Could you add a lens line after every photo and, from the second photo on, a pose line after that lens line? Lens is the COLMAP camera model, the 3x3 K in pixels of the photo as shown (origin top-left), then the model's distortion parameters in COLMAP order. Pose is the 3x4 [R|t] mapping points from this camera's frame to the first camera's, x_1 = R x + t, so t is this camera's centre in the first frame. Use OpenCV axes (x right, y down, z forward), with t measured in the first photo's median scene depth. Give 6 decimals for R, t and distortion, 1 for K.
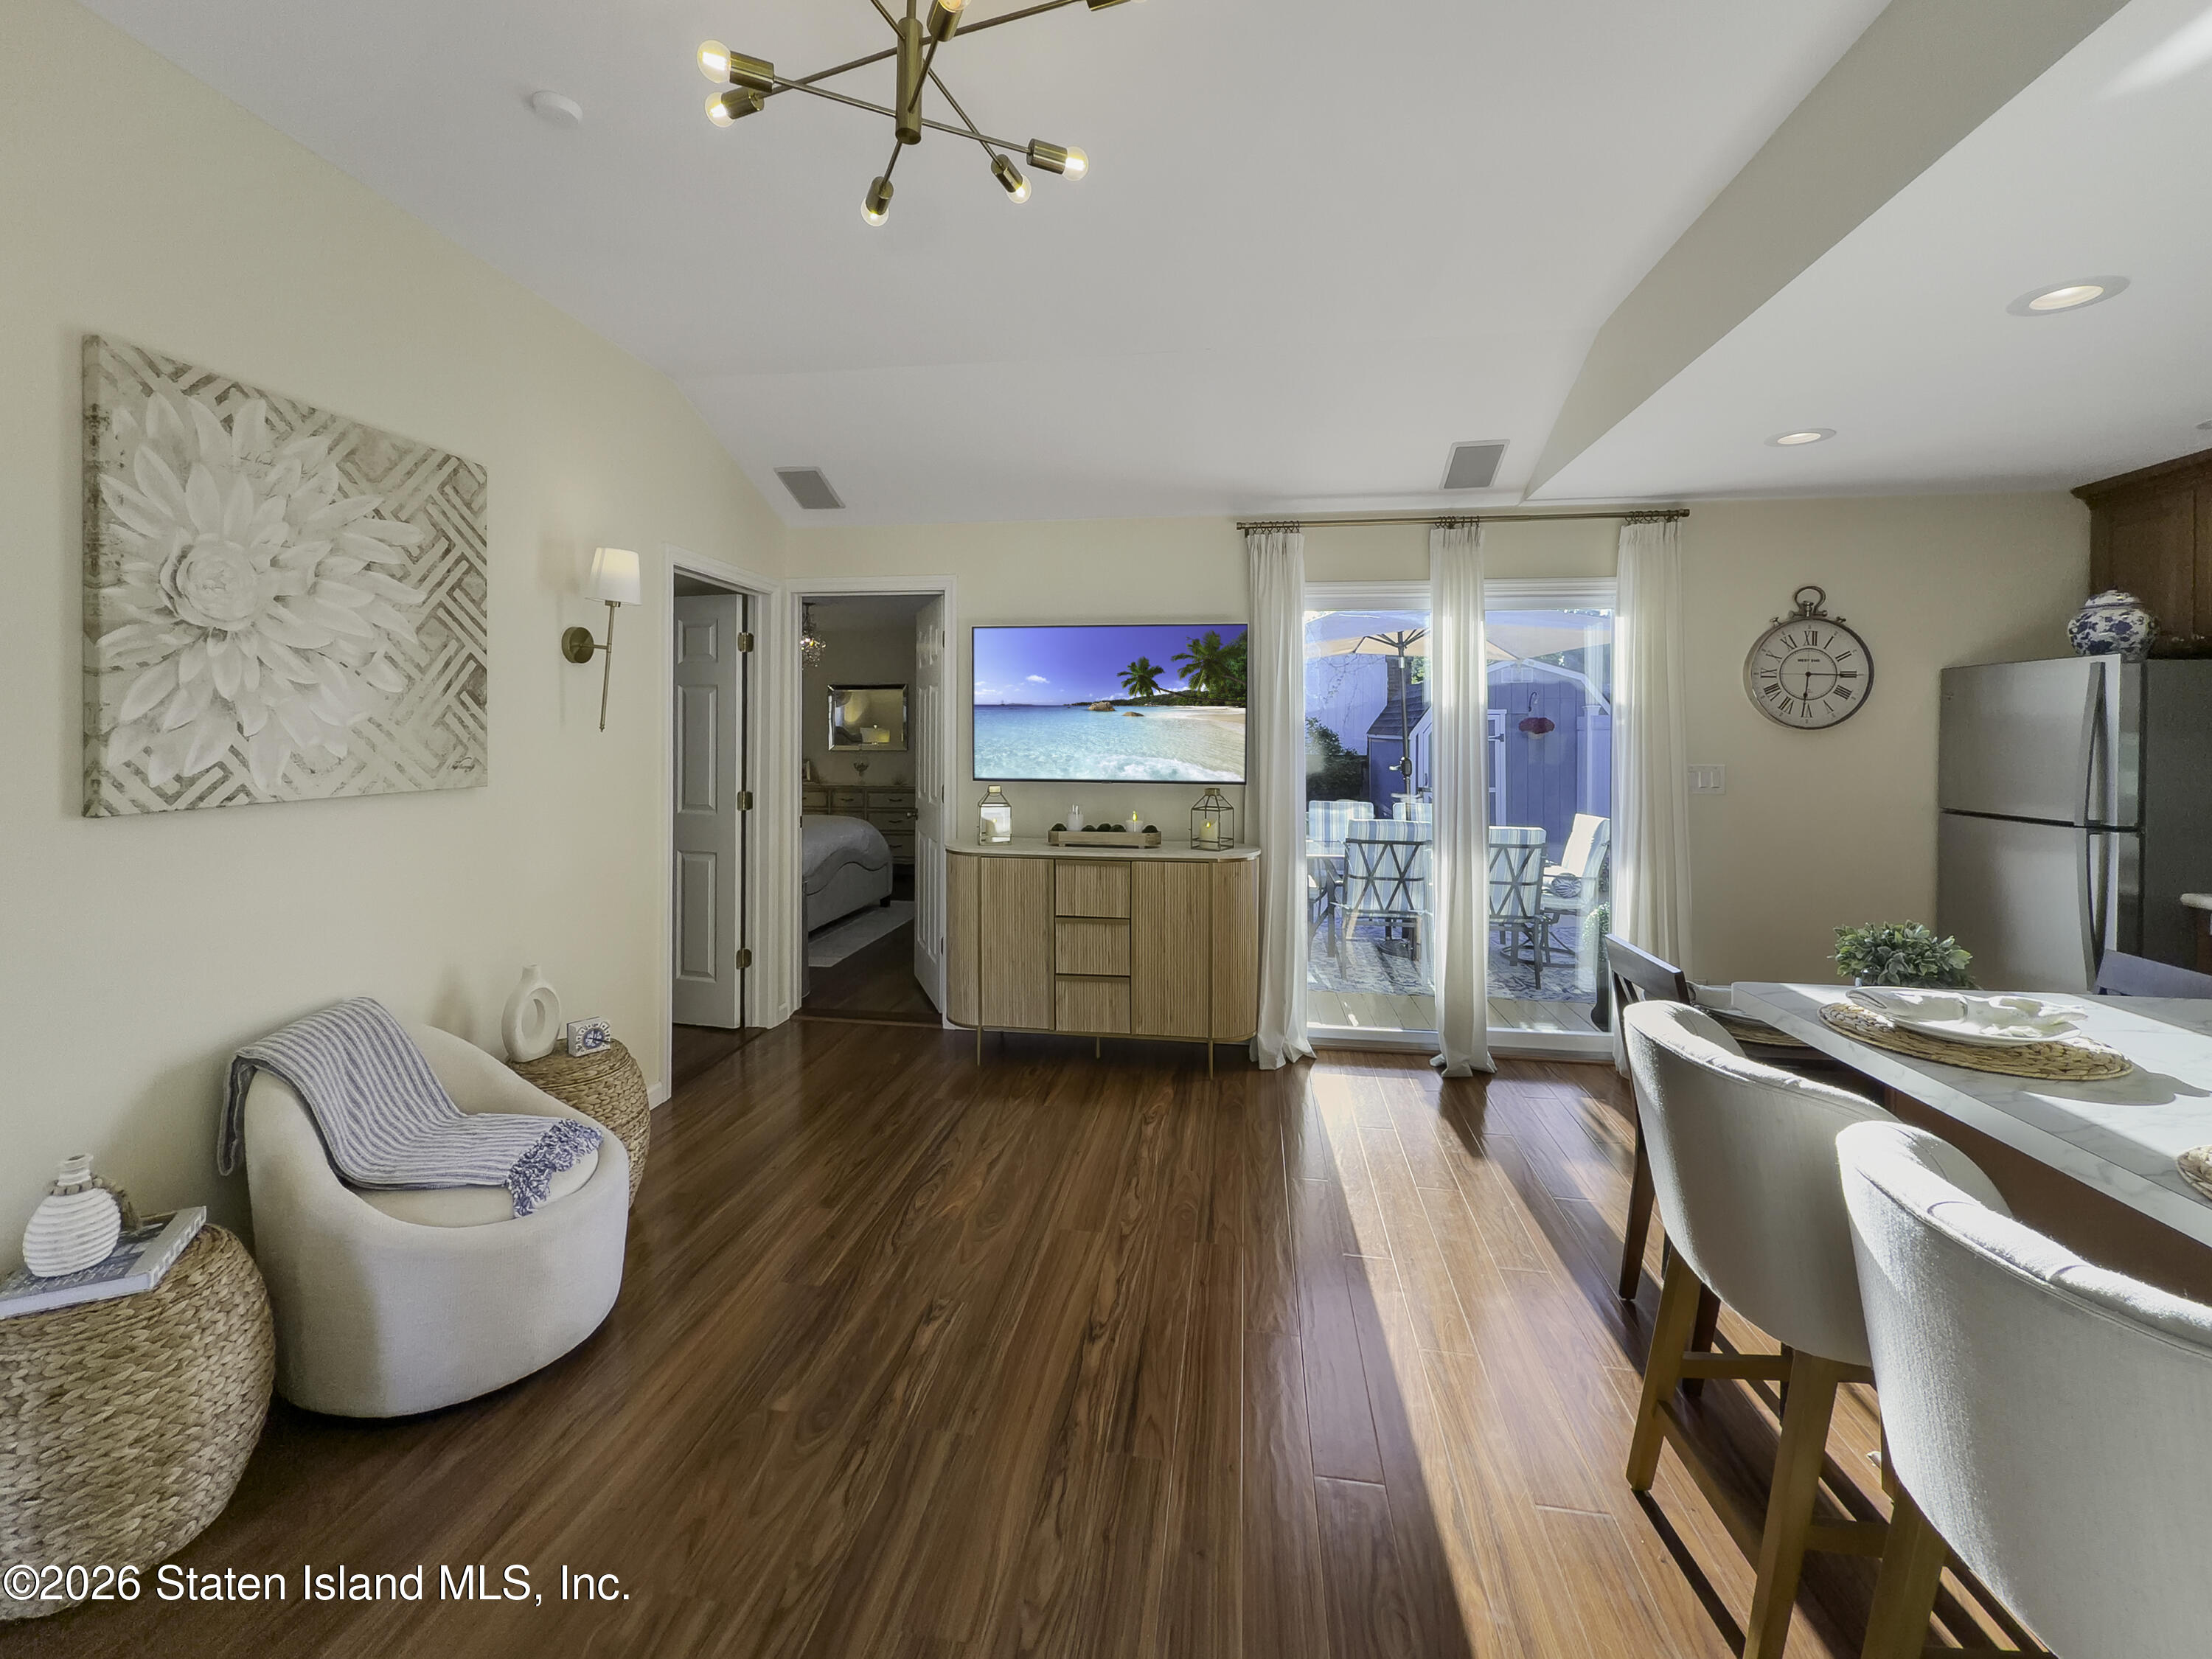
lens RADIAL K [[917.8, 0, 1090.4], [0, 917.8, 736.9], [0, 0, 1]] dist [-0.002267, -0.000864]
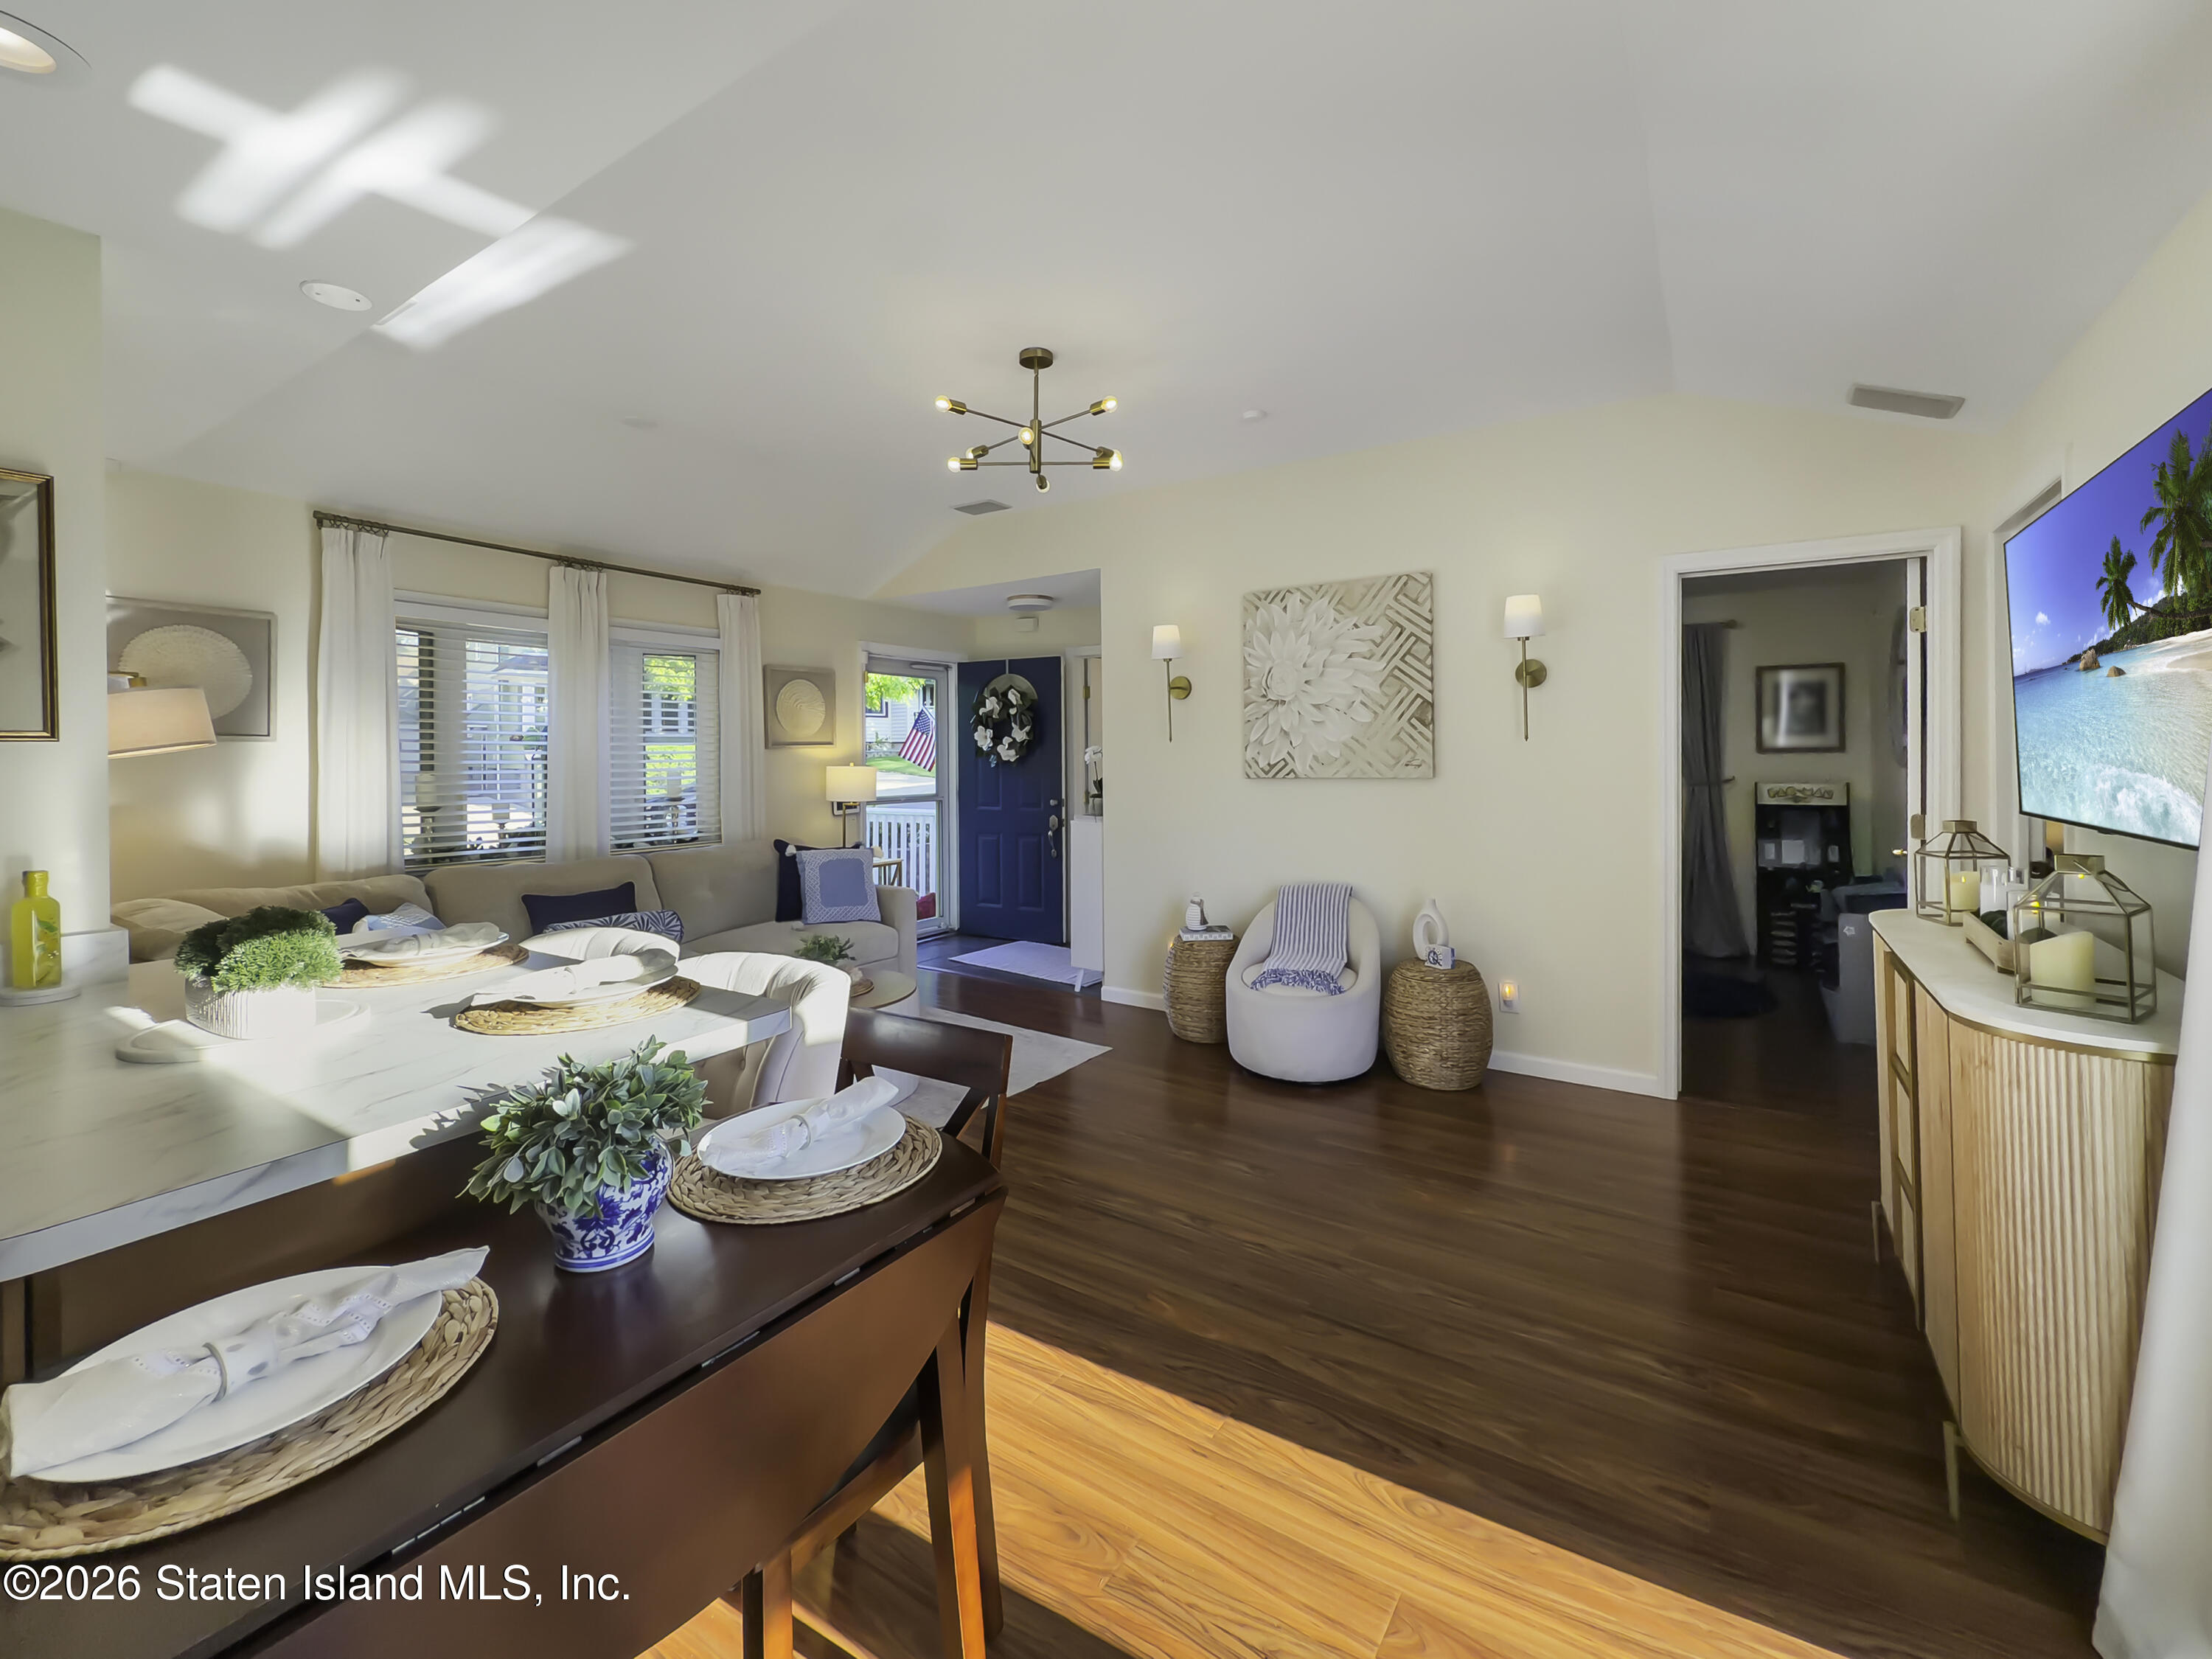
lens RADIAL K [[922.8, 0, 1122.2], [0, 922.8, 757.8], [0, 0, 1]] dist [-0.001771, 0.000051]
pose [[-0.407921, -0.002236, -0.913015, 0.686233], [-0.000094, 0.999997, -0.002407, 0.016537], [0.913017, -0.000896, -0.407920, 0.819445]]
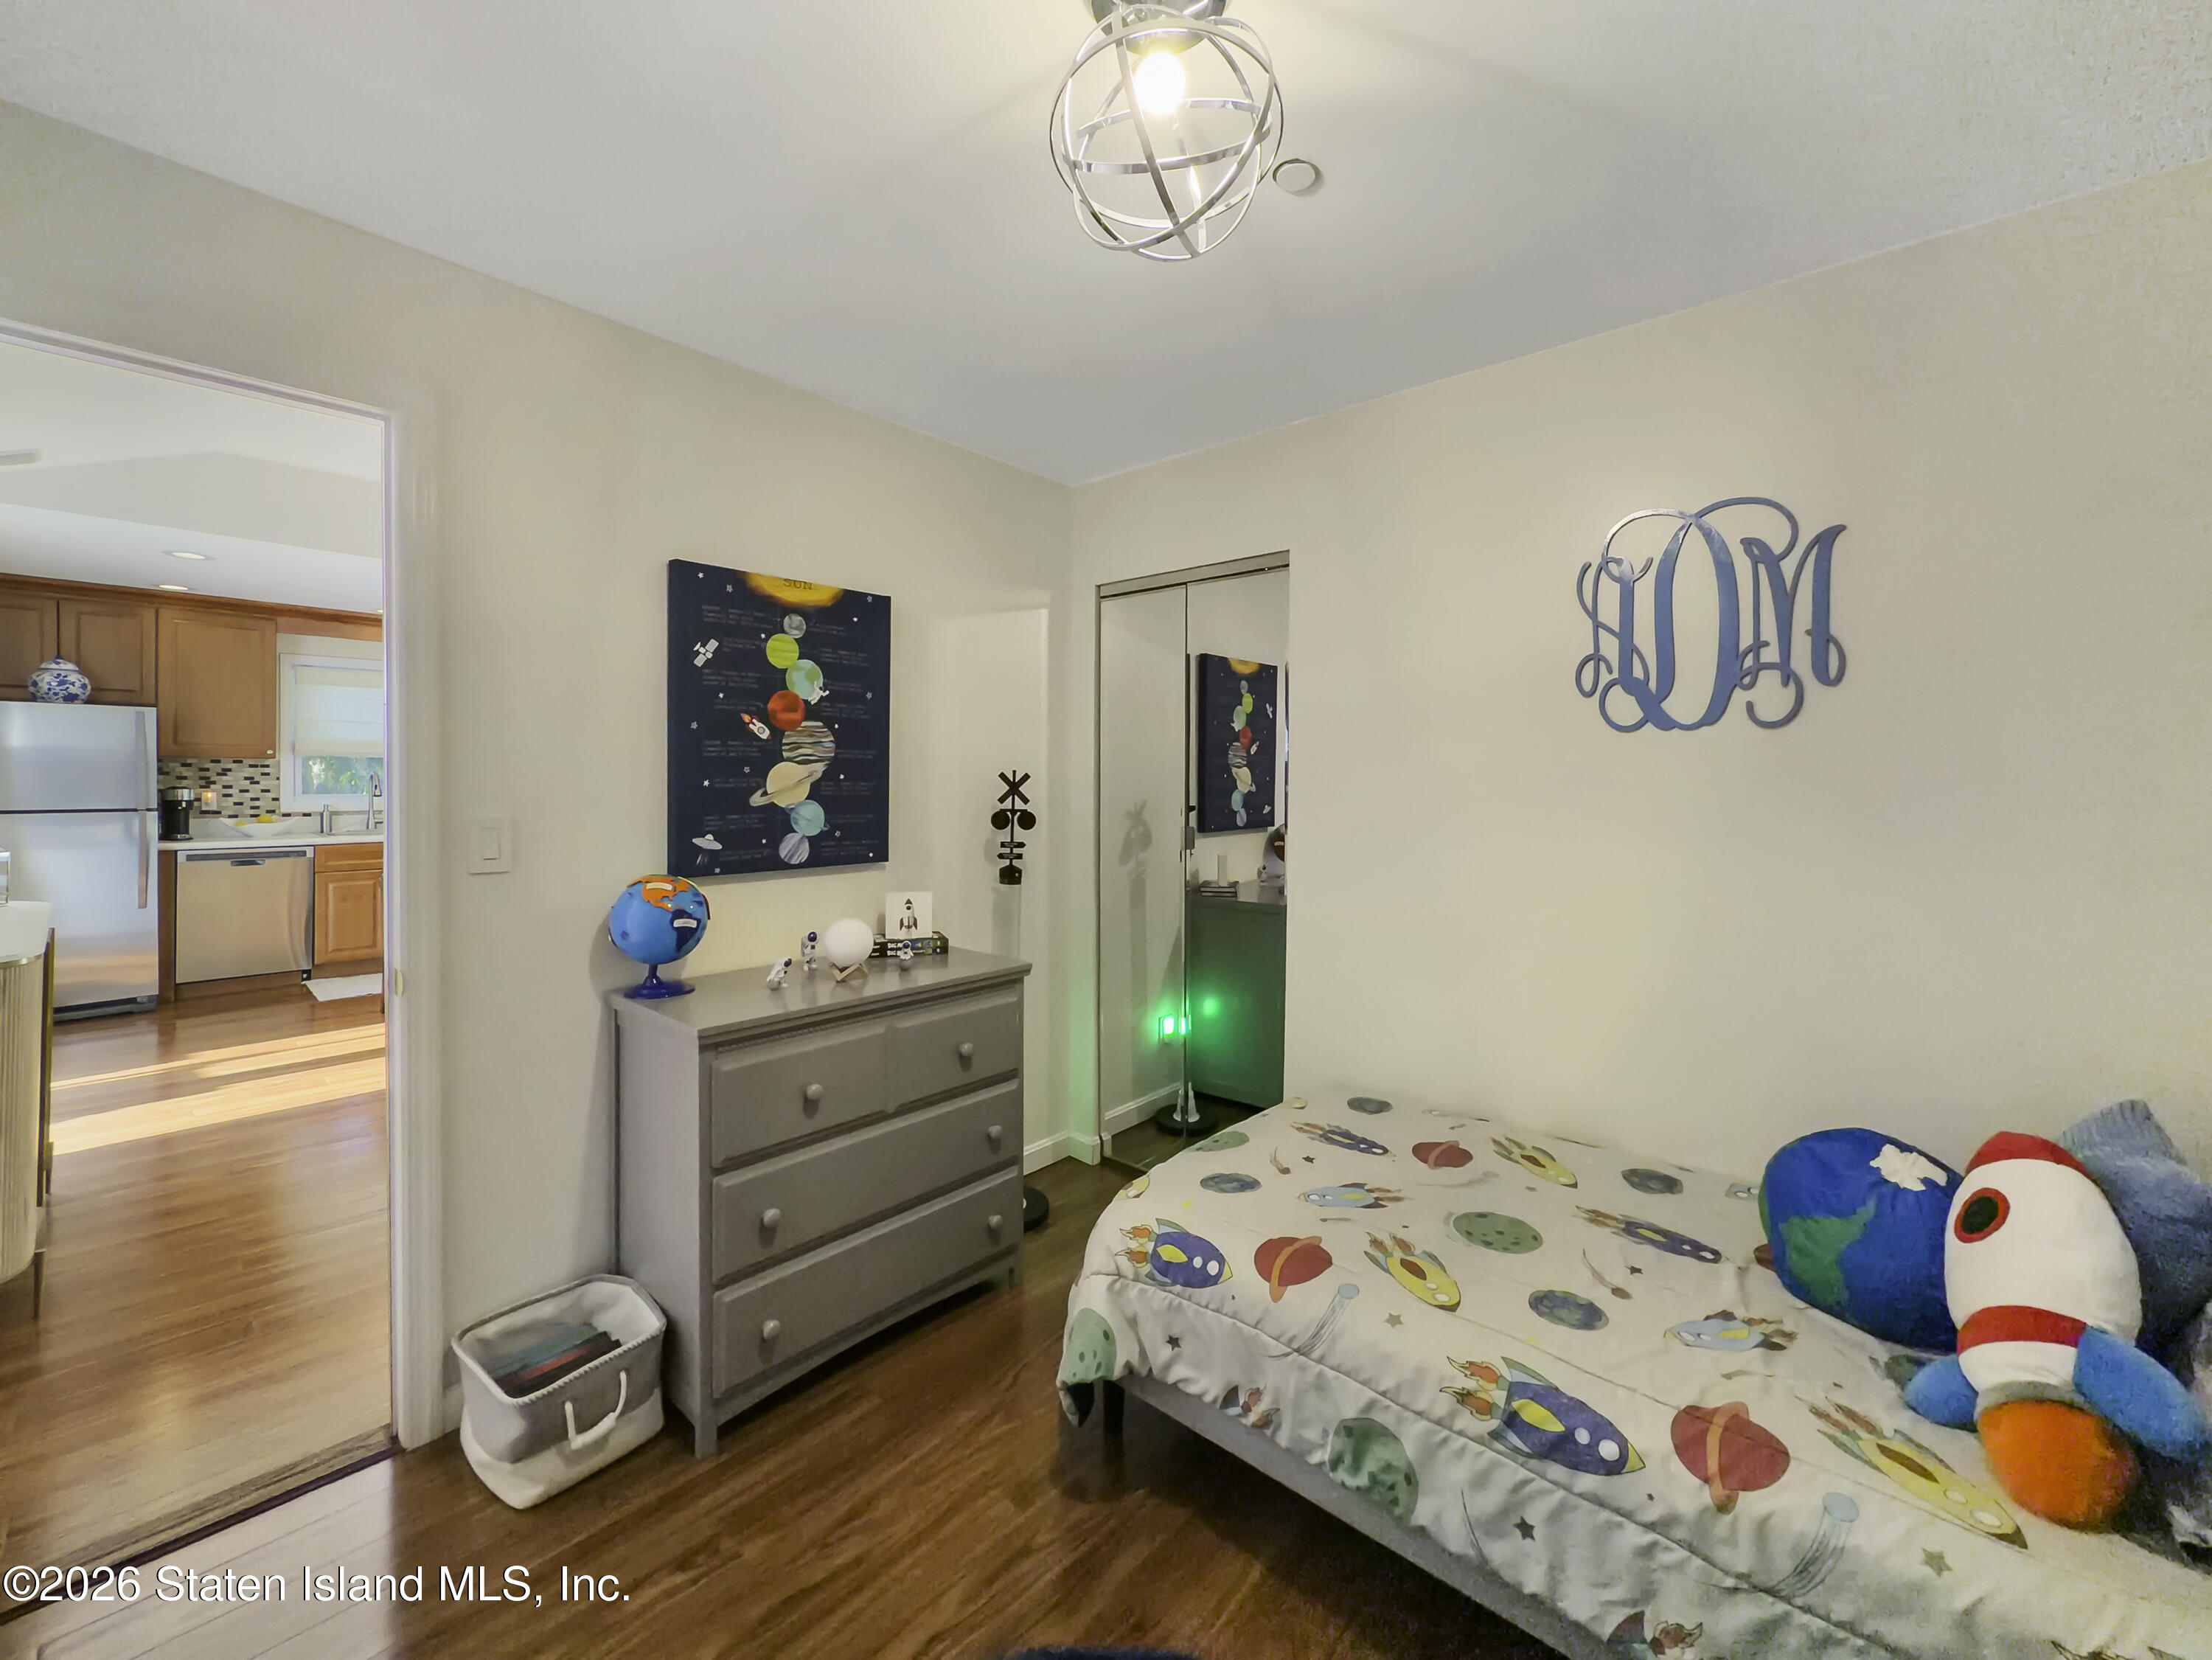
lens RADIAL K [[905.1, 0, 1102.1], [0, 905.1, 786.8], [0, 0, 1]] dist [-0.000920, 0.000103]
pose [[-0.843763, -0.019619, 0.536357, -1.021426], [-0.010090, 0.999735, 0.020695, 0.003433], [-0.536621, 0.012049, -0.843737, 1.162800]]
